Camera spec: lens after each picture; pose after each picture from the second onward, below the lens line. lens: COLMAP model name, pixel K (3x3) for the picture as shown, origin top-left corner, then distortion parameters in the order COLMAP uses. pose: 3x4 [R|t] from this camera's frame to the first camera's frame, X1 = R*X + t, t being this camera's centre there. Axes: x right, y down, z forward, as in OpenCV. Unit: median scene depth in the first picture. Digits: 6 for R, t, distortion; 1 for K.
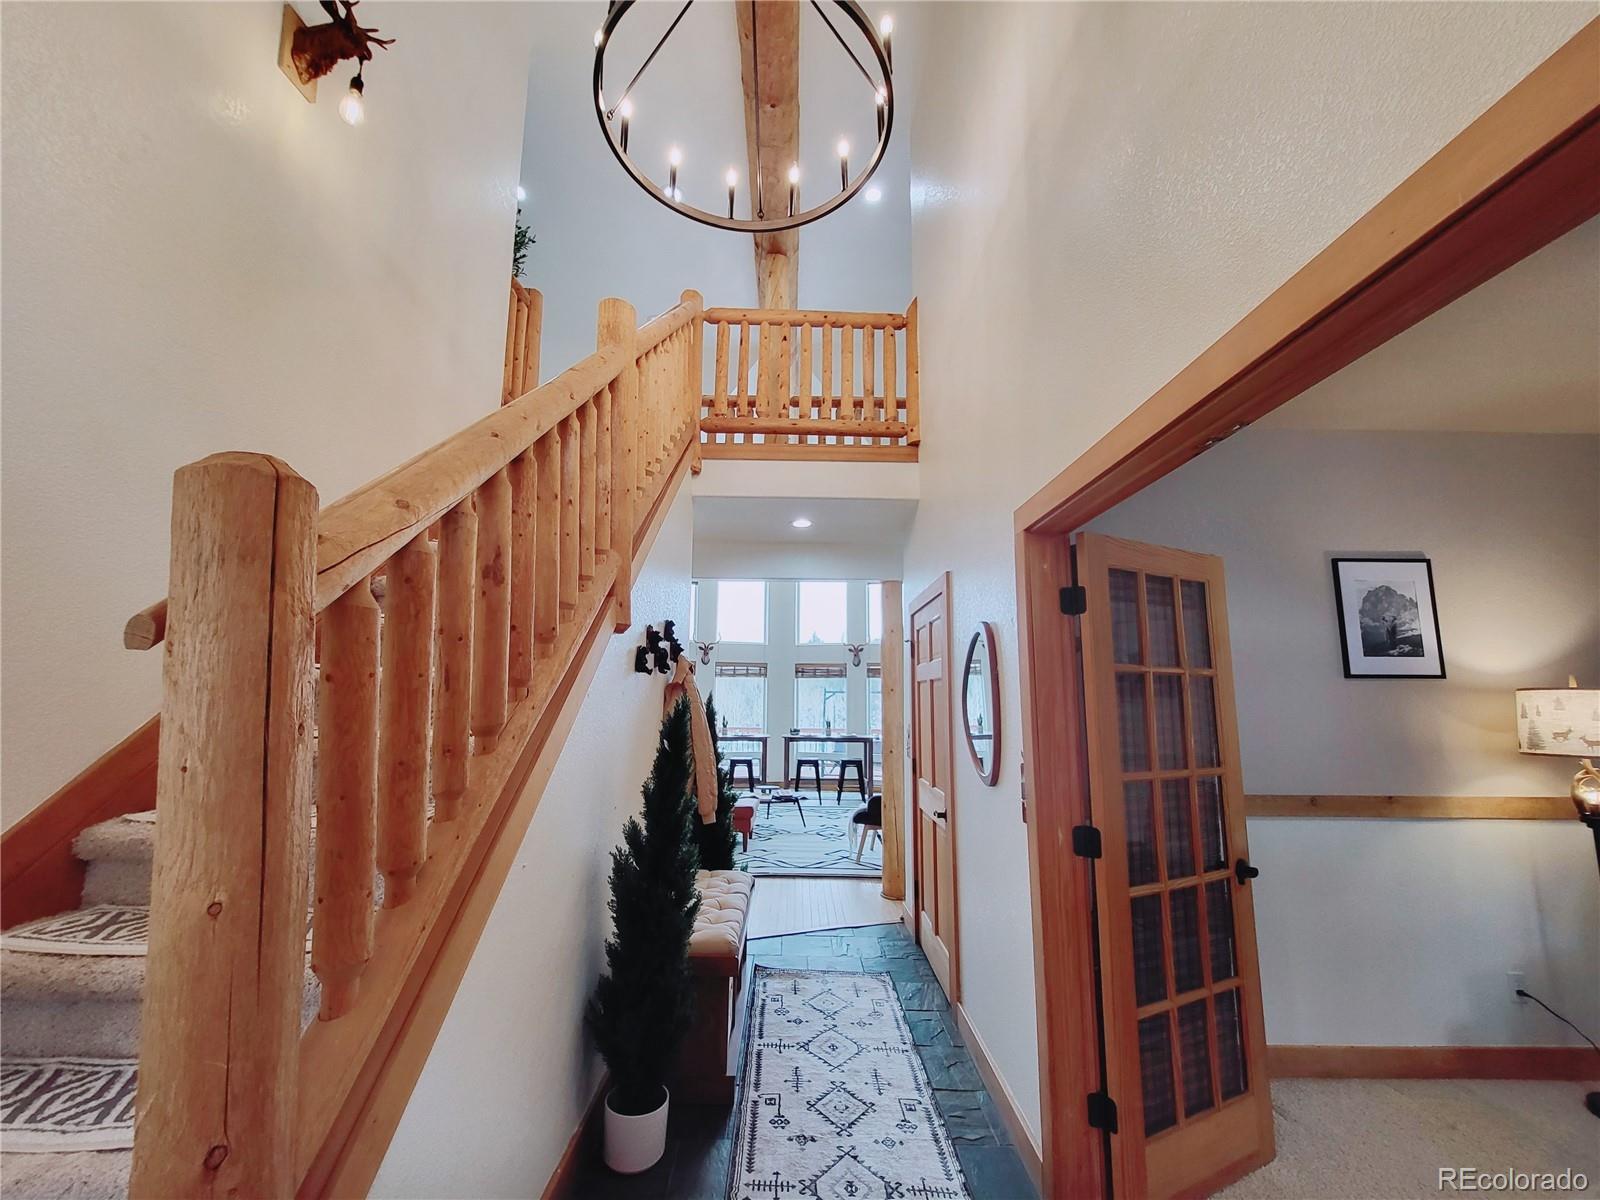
lens RADIAL K [[629.0, 0, 800.0], [0, 629.0, 600.0], [0, 0, 1]] dist [0.012248, 0.000000]
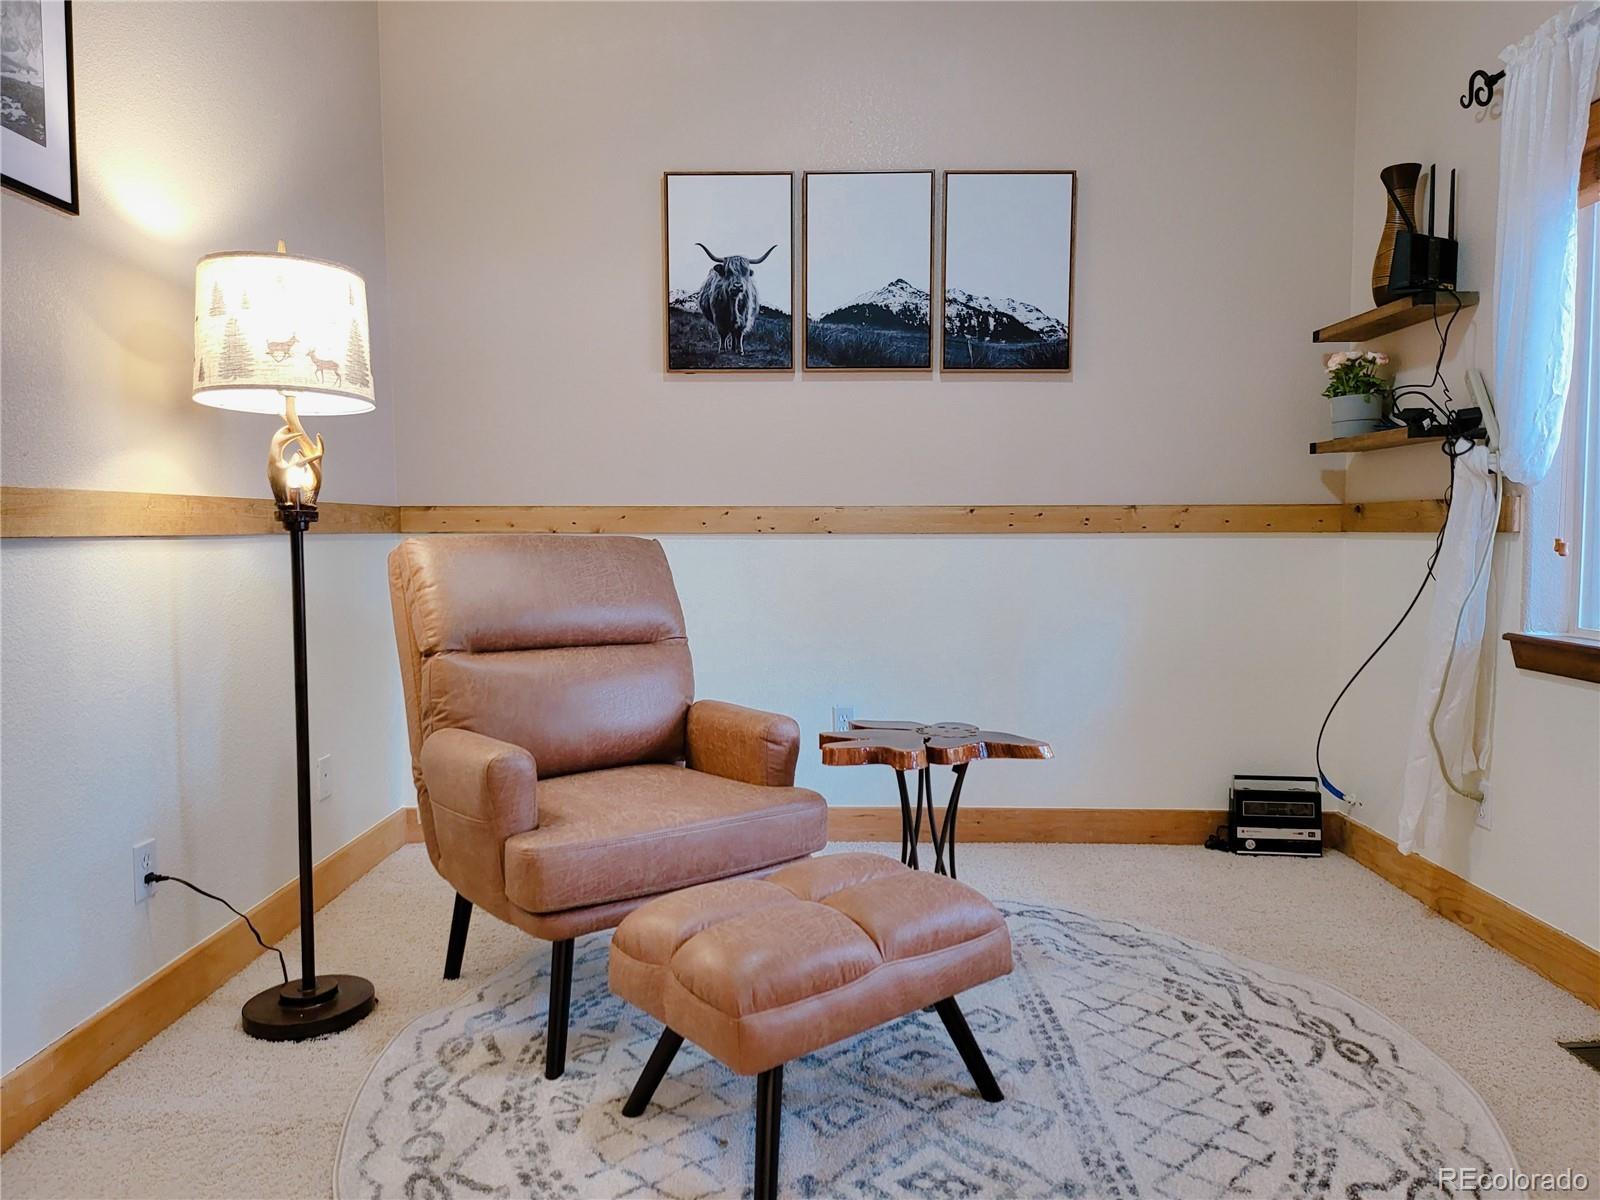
lens RADIAL K [[1104.2, 0, 800.0], [0, 1104.2, 600.0], [0, 0, 1]] dist [0.035770, 0.000403]
pose [[0.041735, -0.078487, 0.996041, 0.312126], [-0.161328, 0.983299, 0.084243, 0.249902], [-0.986018, -0.164205, 0.028376, 0.515069]]
